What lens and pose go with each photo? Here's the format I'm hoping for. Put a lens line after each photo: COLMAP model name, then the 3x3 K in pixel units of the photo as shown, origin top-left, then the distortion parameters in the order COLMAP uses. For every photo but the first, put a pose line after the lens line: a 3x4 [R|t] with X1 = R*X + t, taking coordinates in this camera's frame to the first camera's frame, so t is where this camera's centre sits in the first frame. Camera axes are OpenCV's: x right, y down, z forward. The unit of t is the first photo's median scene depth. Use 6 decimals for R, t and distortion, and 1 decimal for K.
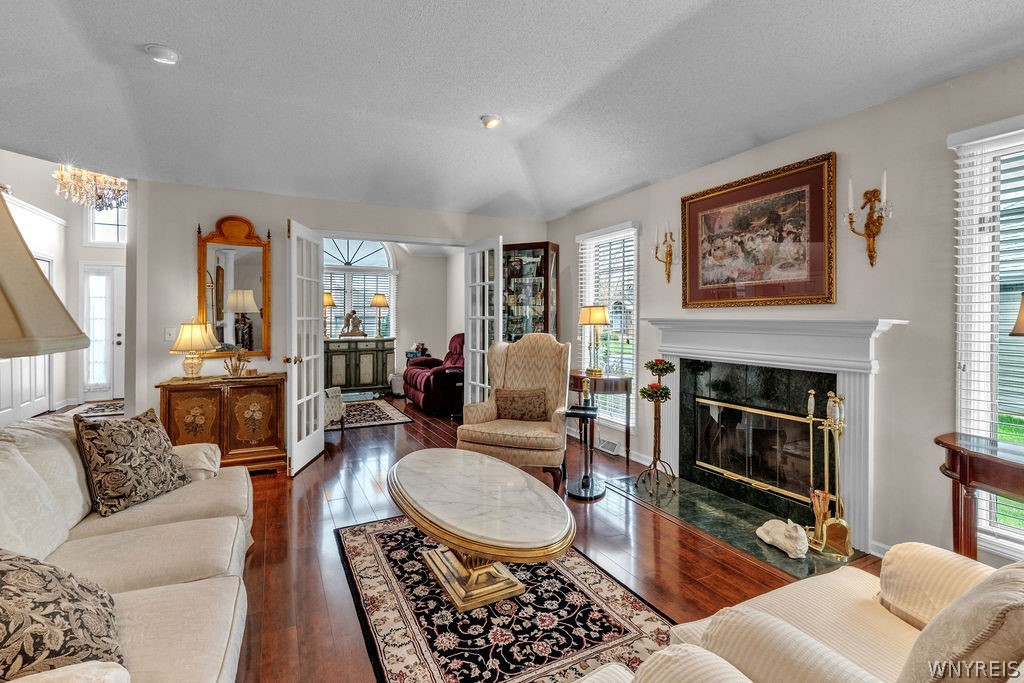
lens RADIAL K [[474.4, 0, 501.0], [0, 474.4, 319.4], [0, 0, 1]] dist [0.009638, -0.000806]
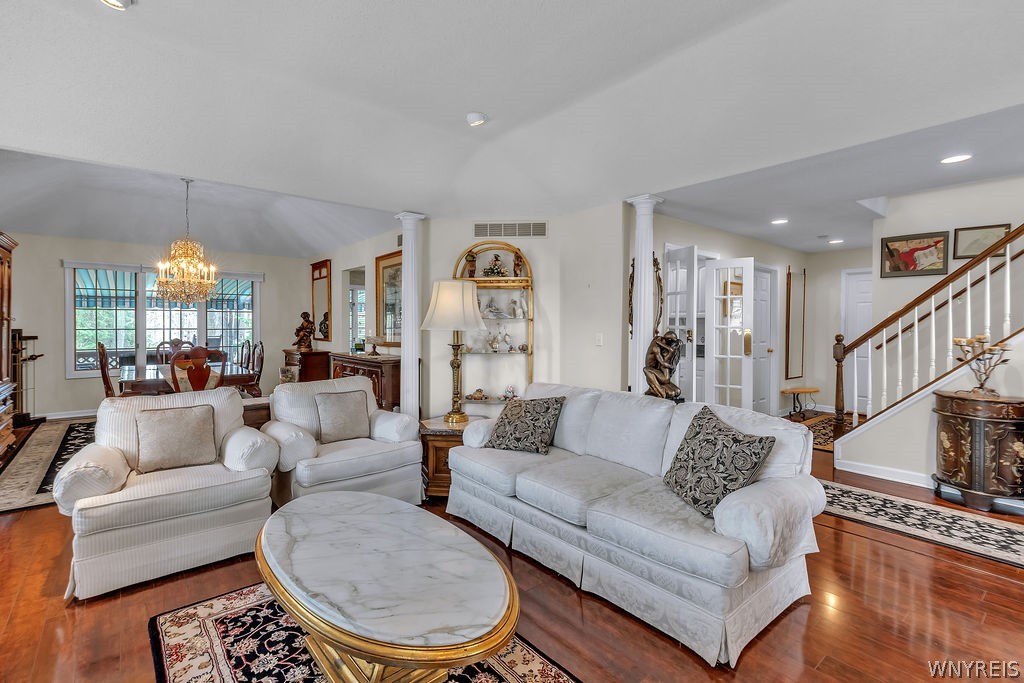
lens RADIAL K [[474.4, 0, 509.6], [0, 474.4, 330.5], [0, 0, 1]] dist [0.009638, -0.000806]
pose [[-0.970308, -0.000200, -0.241872, -0.108648], [-0.004286, 0.999857, 0.016366, -0.013451], [0.241834, 0.016916, -0.970170, 2.062650]]
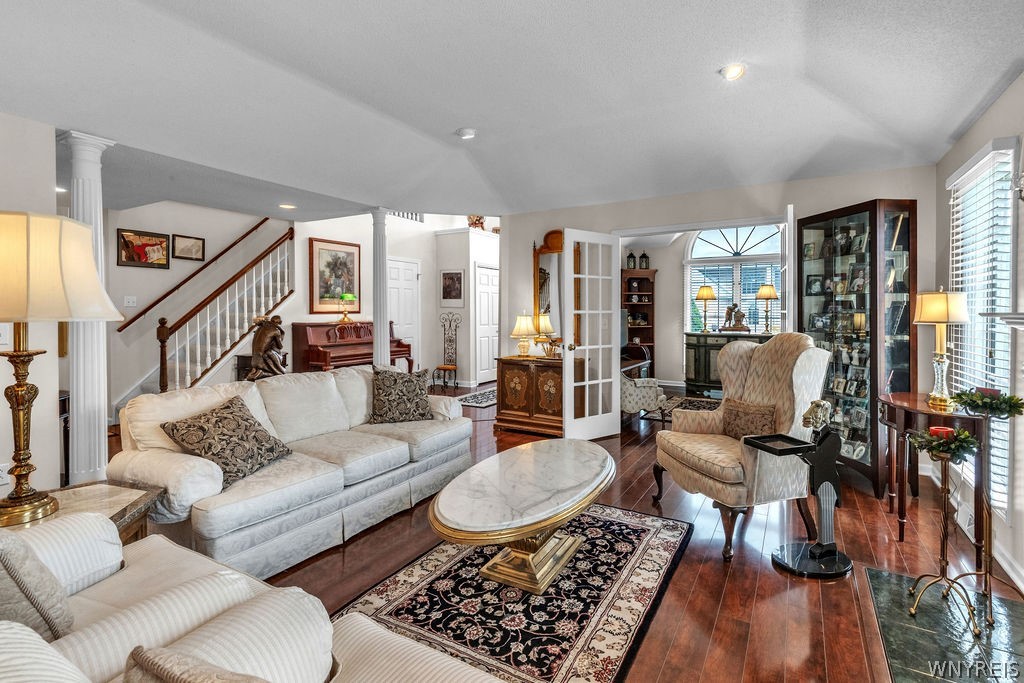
lens RADIAL K [[474.4, 0, 514.2], [0, 474.4, 314.3], [0, 0, 1]] dist [0.009638, -0.000806]
pose [[0.558001, 0.006034, -0.829818, 0.879868], [-0.003677, 0.999982, 0.004799, -0.002198], [0.829832, 0.000373, 0.558013, 0.445060]]
